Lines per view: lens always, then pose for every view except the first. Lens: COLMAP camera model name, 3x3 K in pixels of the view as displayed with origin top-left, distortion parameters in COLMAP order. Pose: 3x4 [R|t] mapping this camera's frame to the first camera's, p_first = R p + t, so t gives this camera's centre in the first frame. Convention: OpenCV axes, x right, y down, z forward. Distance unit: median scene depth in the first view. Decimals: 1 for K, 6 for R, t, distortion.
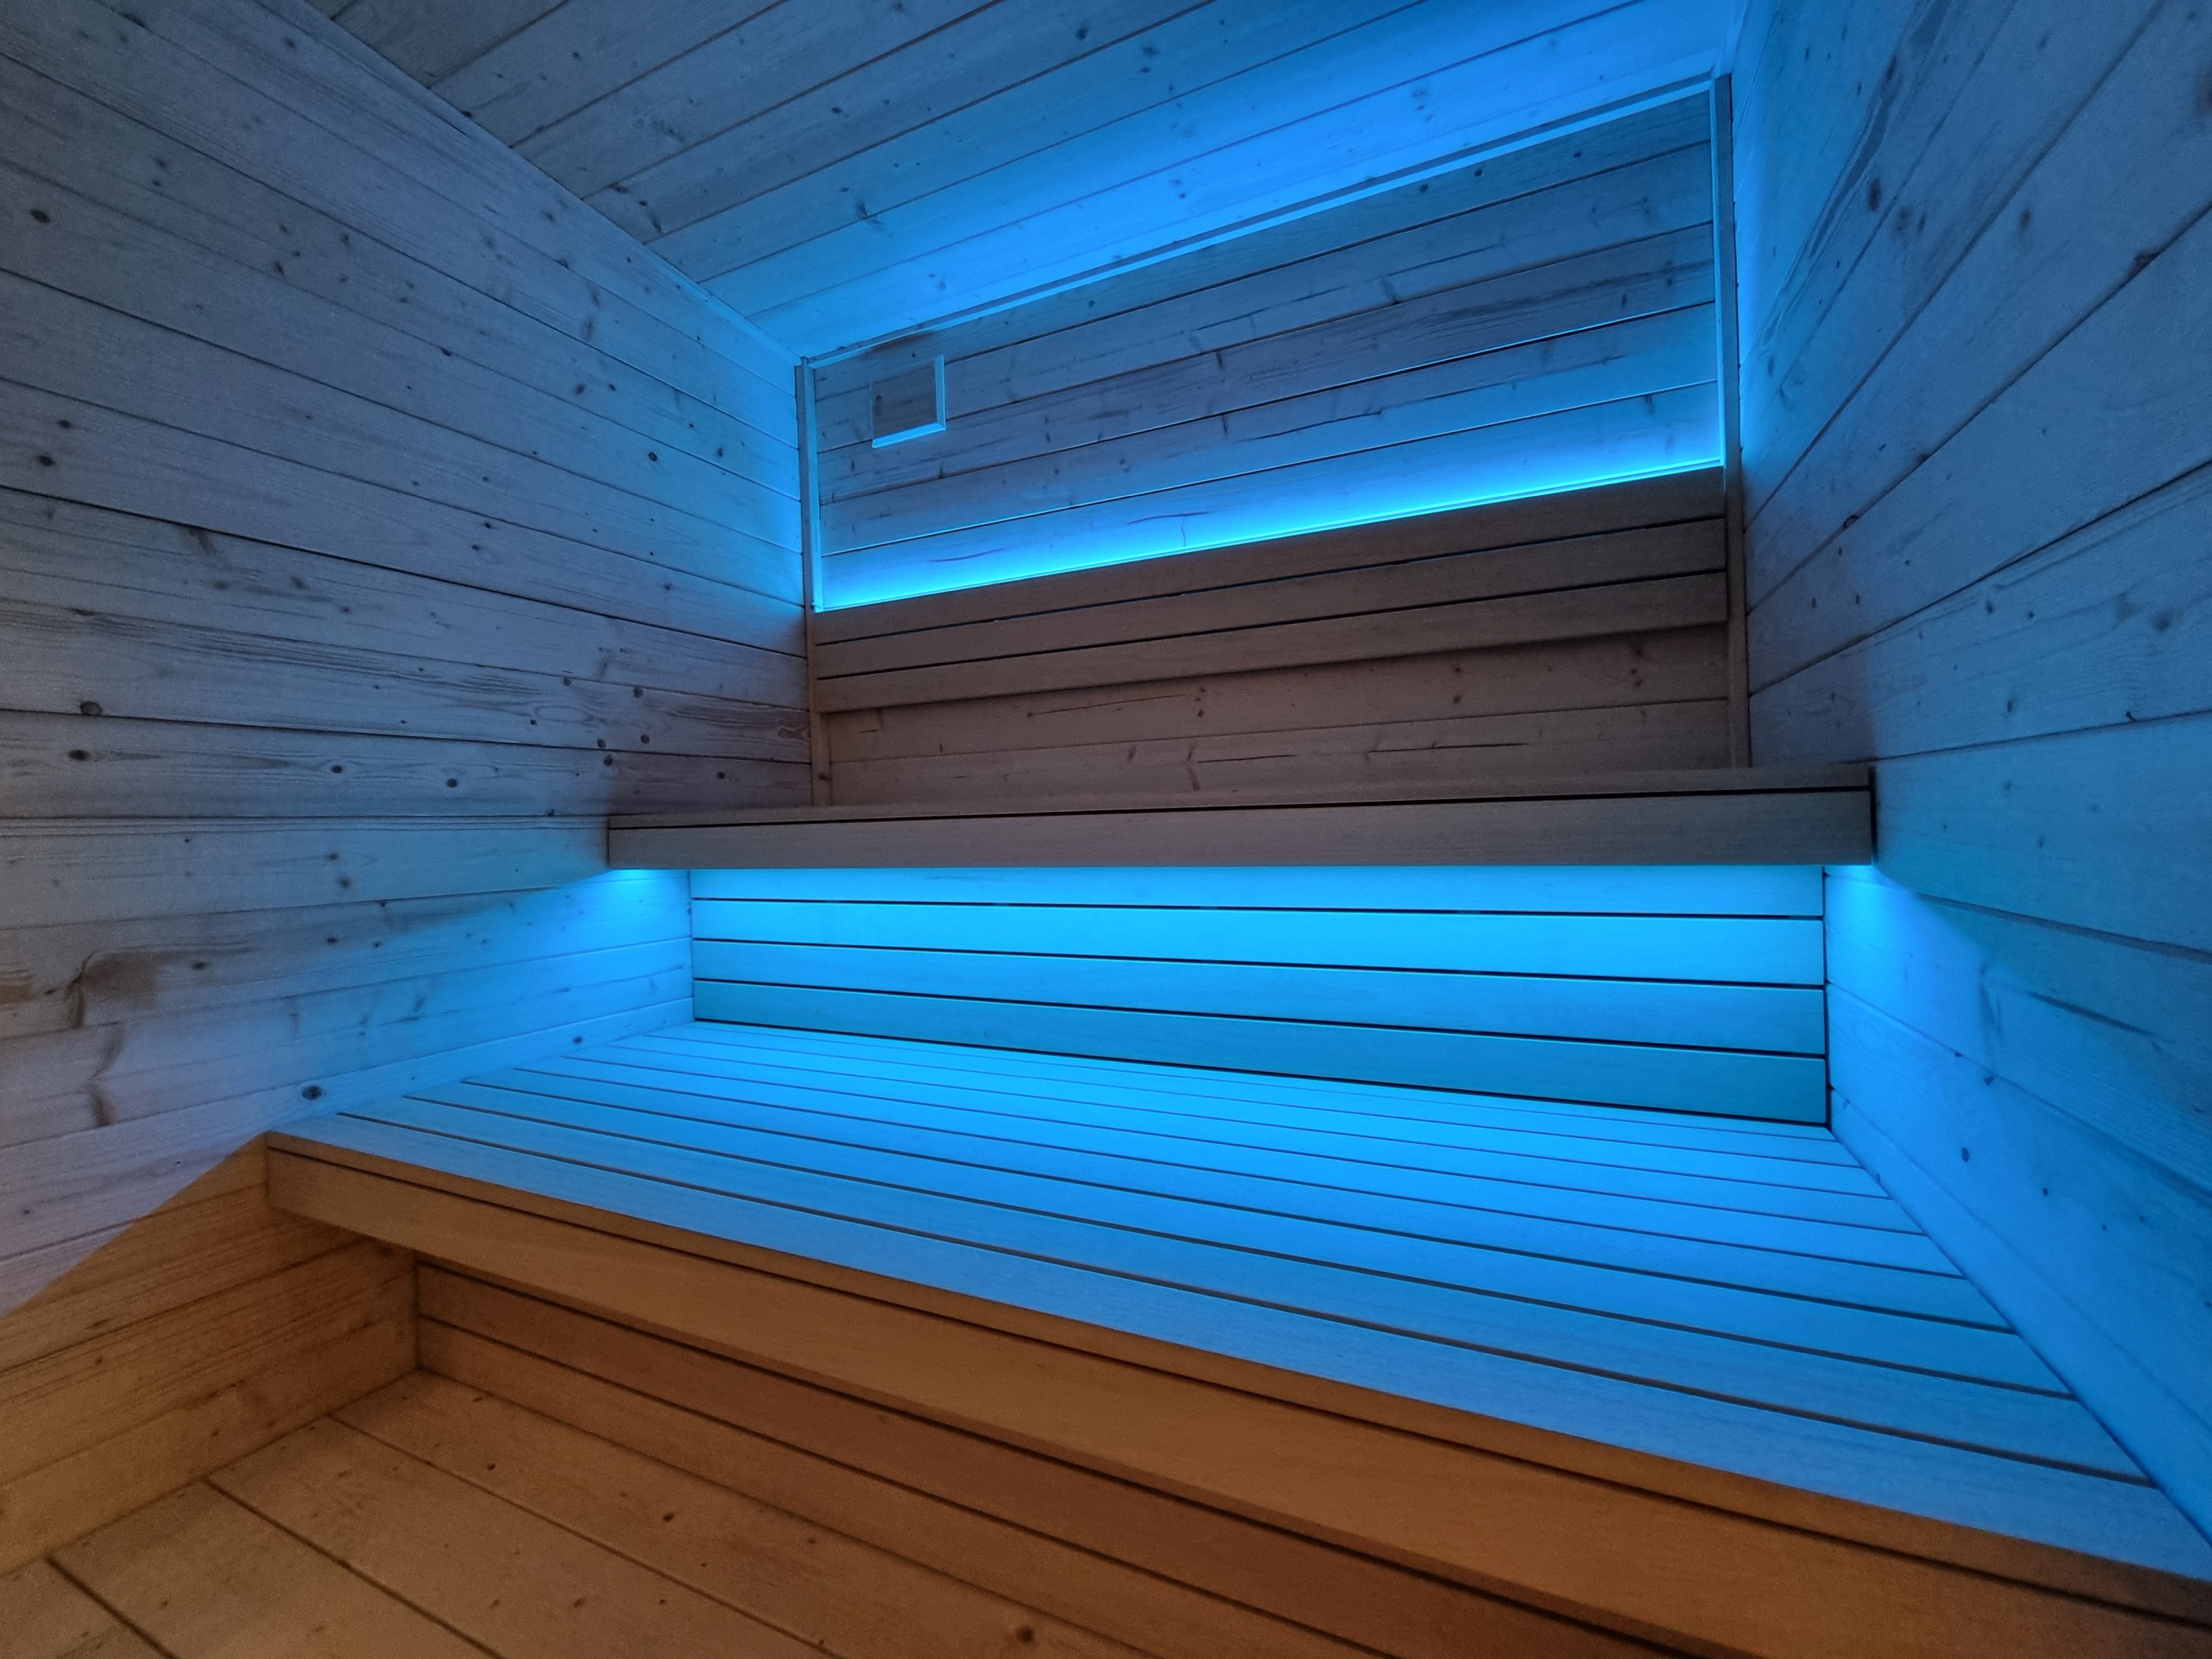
lens RADIAL K [[904.3, 0, 1111.0], [0, 904.3, 828.2], [0, 0, 1]] dist [0.001458, -0.001052]
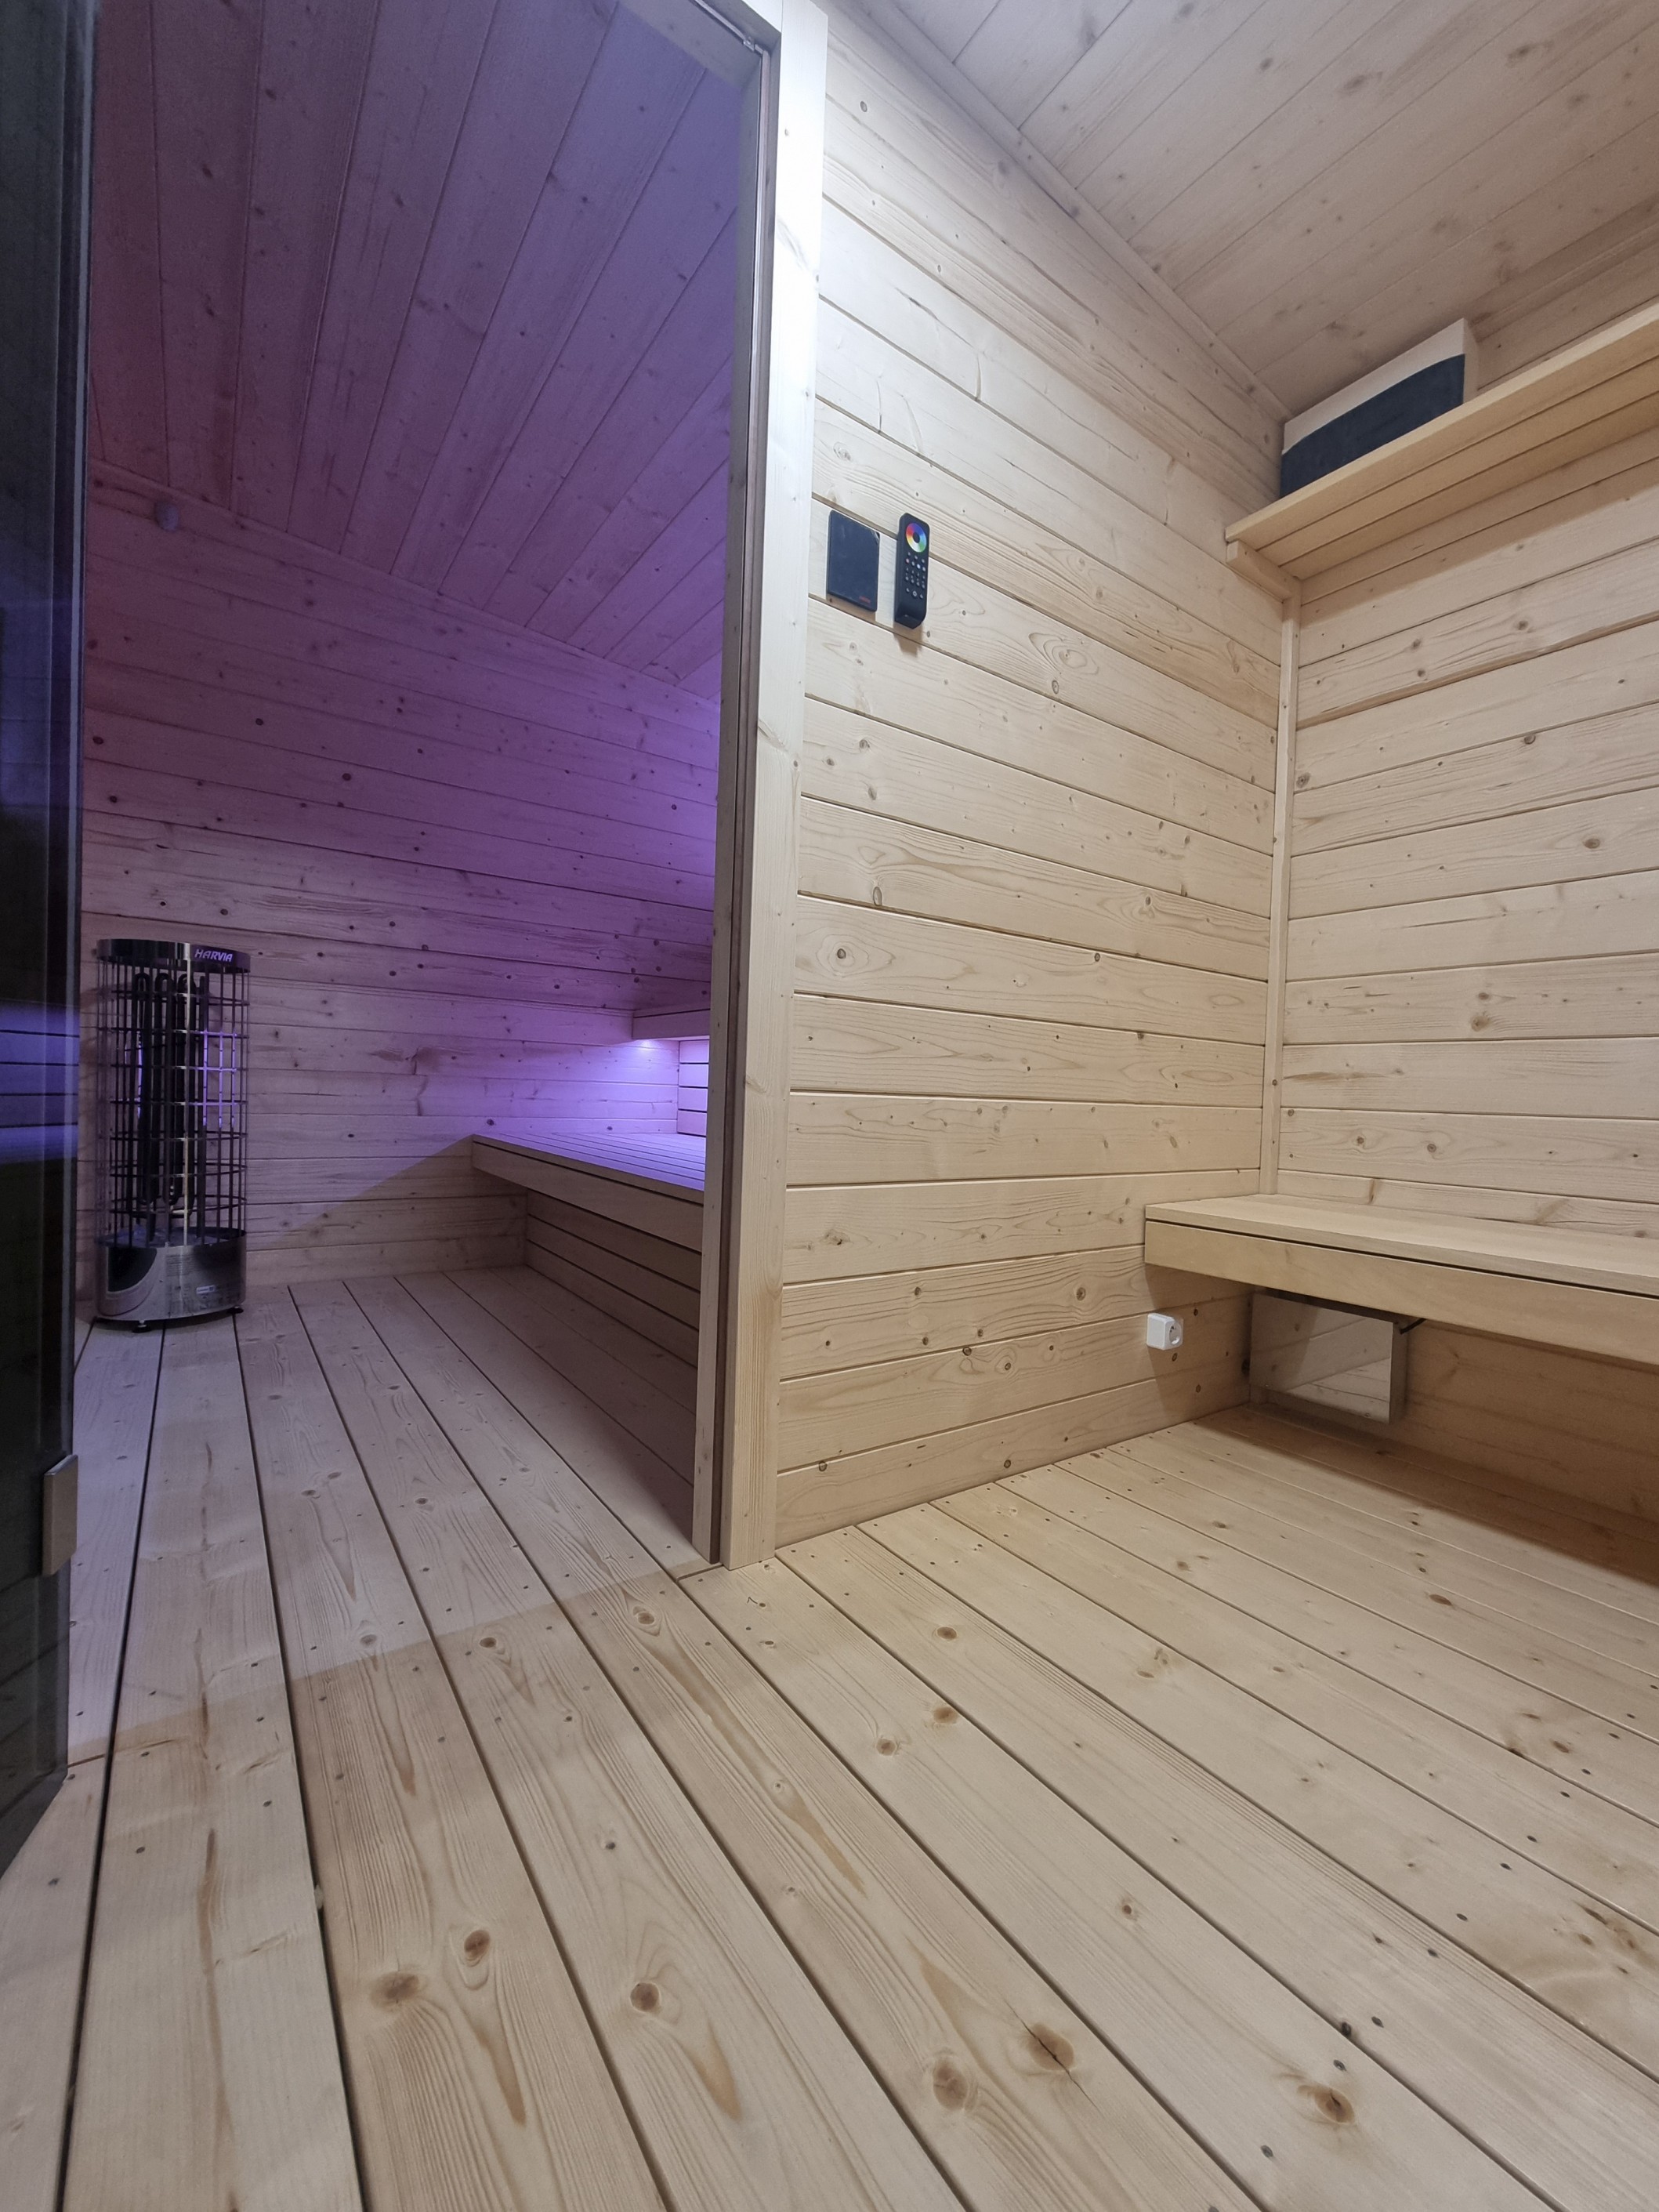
lens RADIAL K [[904.3, 0, 829.0], [0, 904.3, 1111.3], [0, 0, 1]] dist [0.001458, -0.001052]
pose [[0.864199, 0.071334, -0.498067, 0.716459], [-0.064398, 0.997439, 0.031117, 0.108778], [0.499012, 0.005183, 0.866580, -0.387978]]
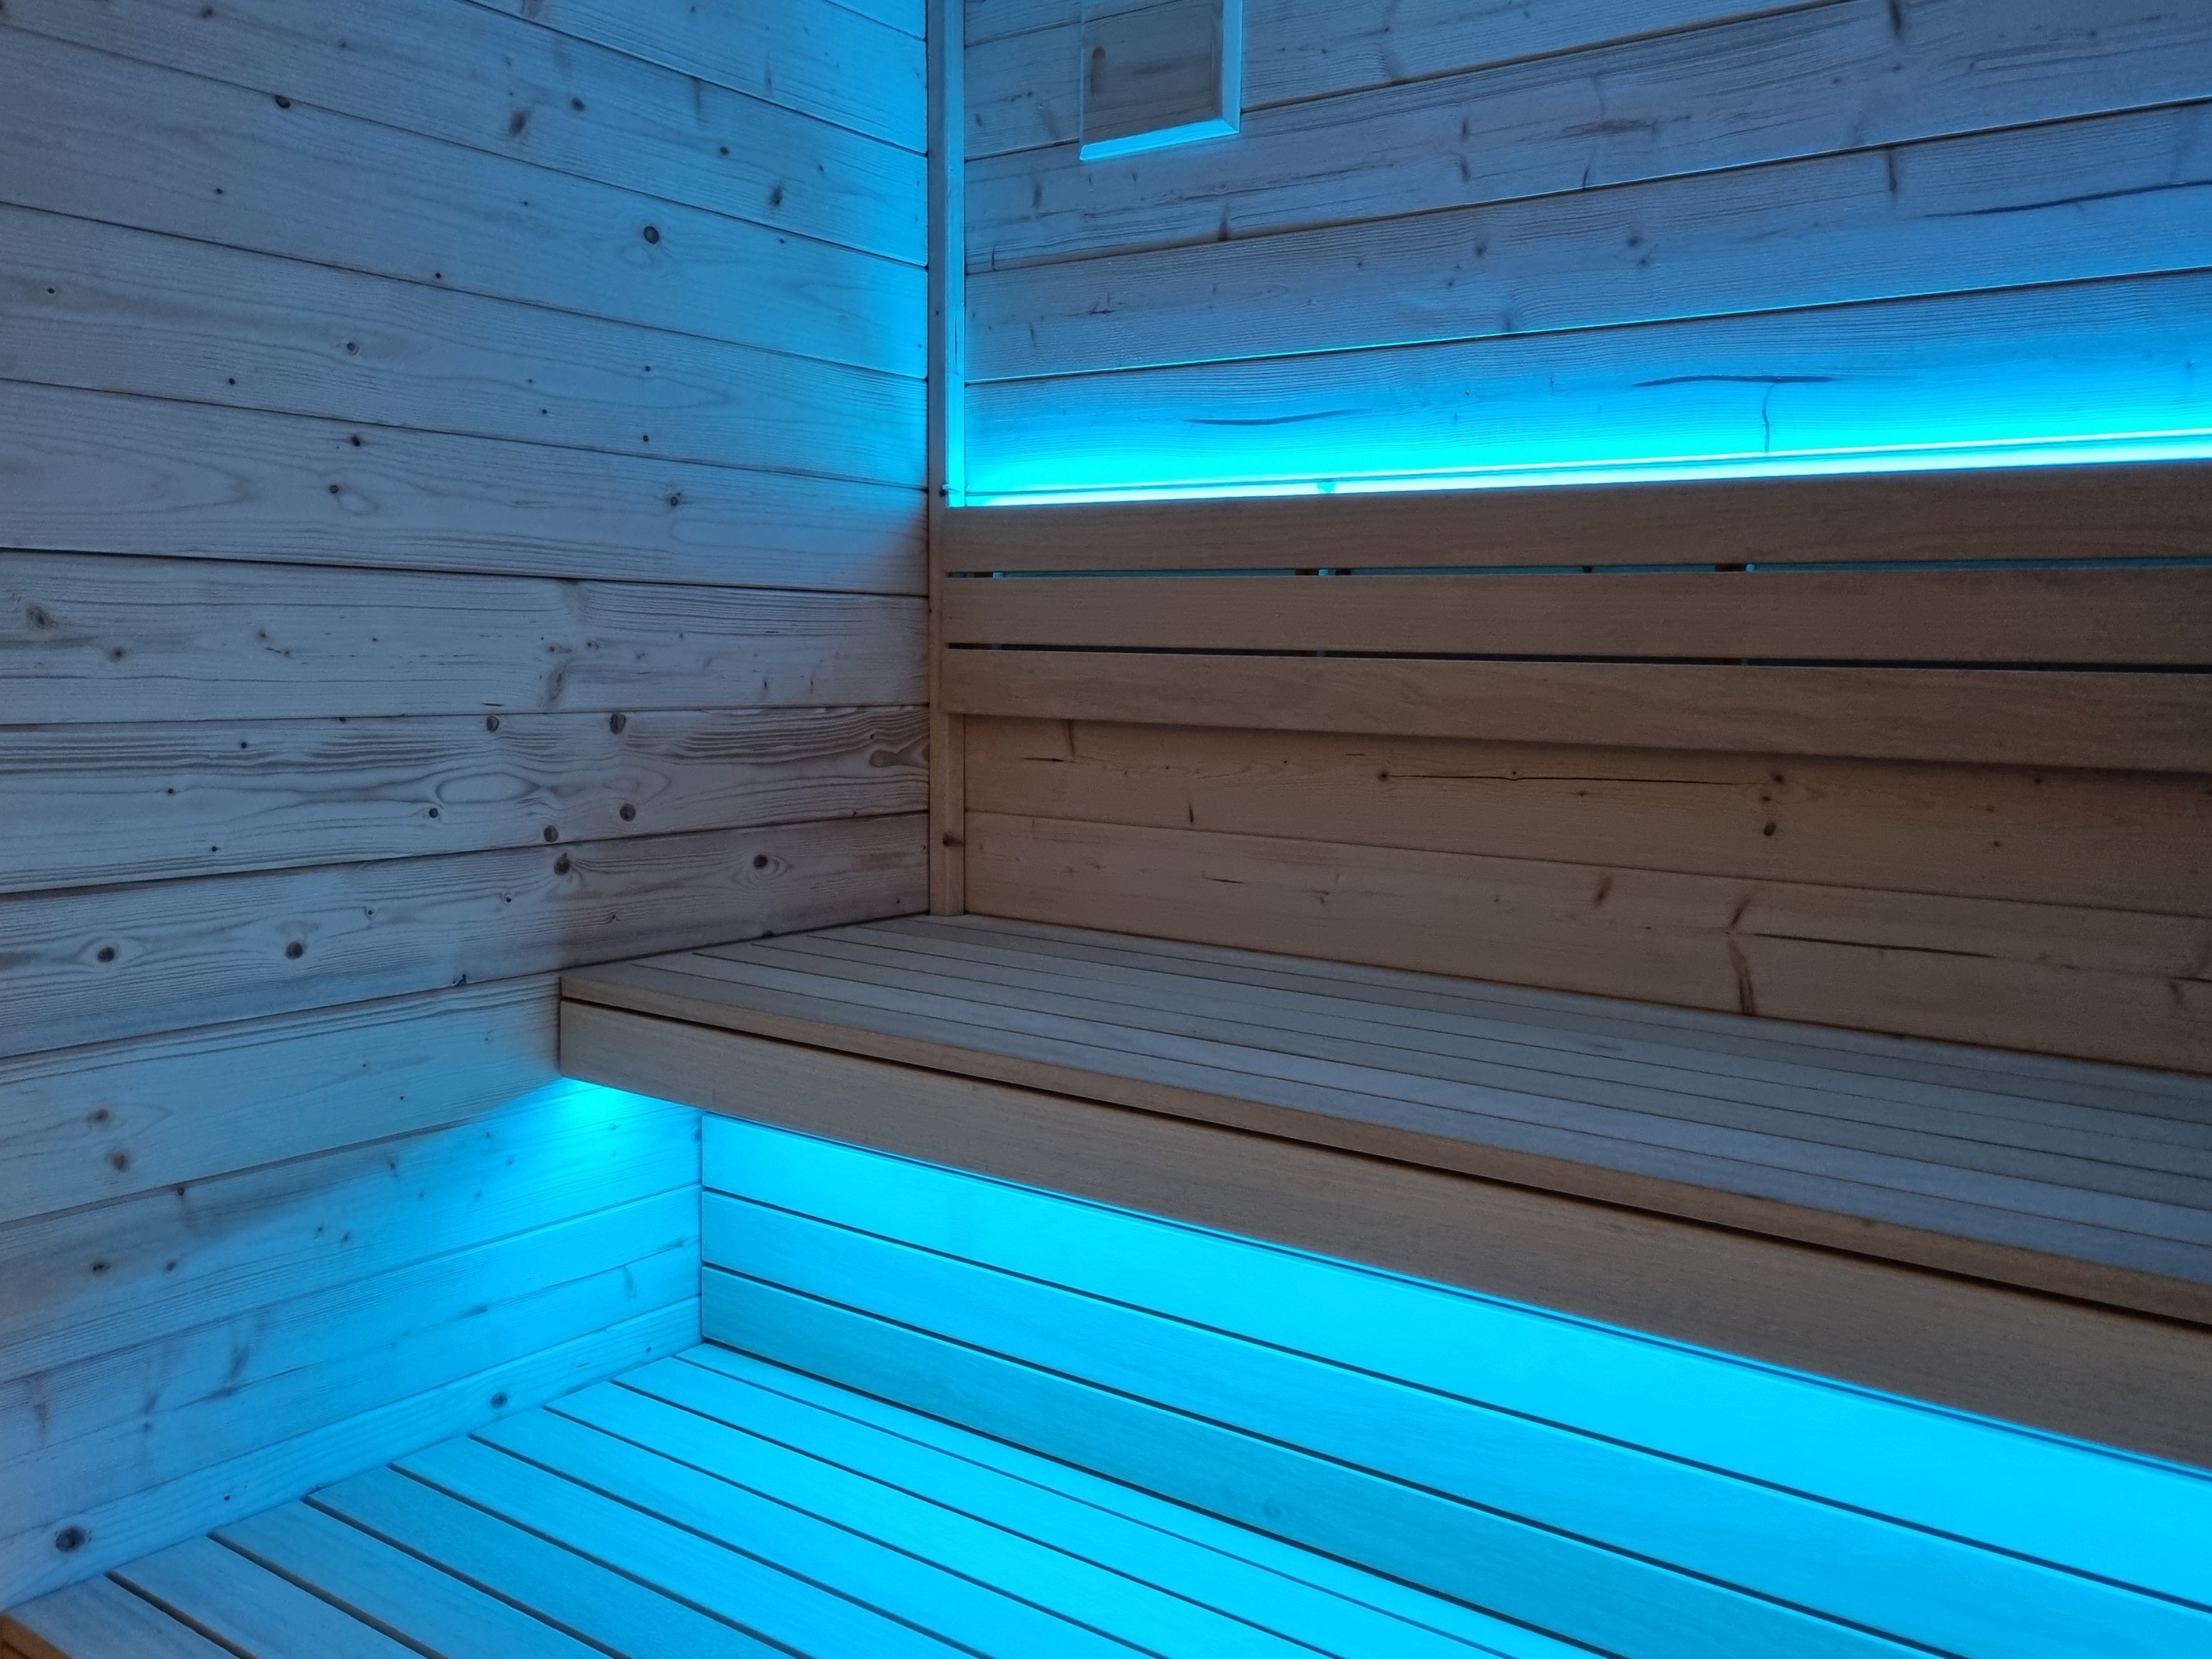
lens RADIAL K [[1892.2, 0, 1114.9], [0, 1892.2, 840.1], [0, 0, 1]] dist [0.056983, -0.017112]
pose [[0.979619, 0.066454, -0.189552, -0.044347], [-0.047232, 0.993436, 0.104183, -0.220663], [0.195231, -0.093107, 0.976328, 0.006964]]
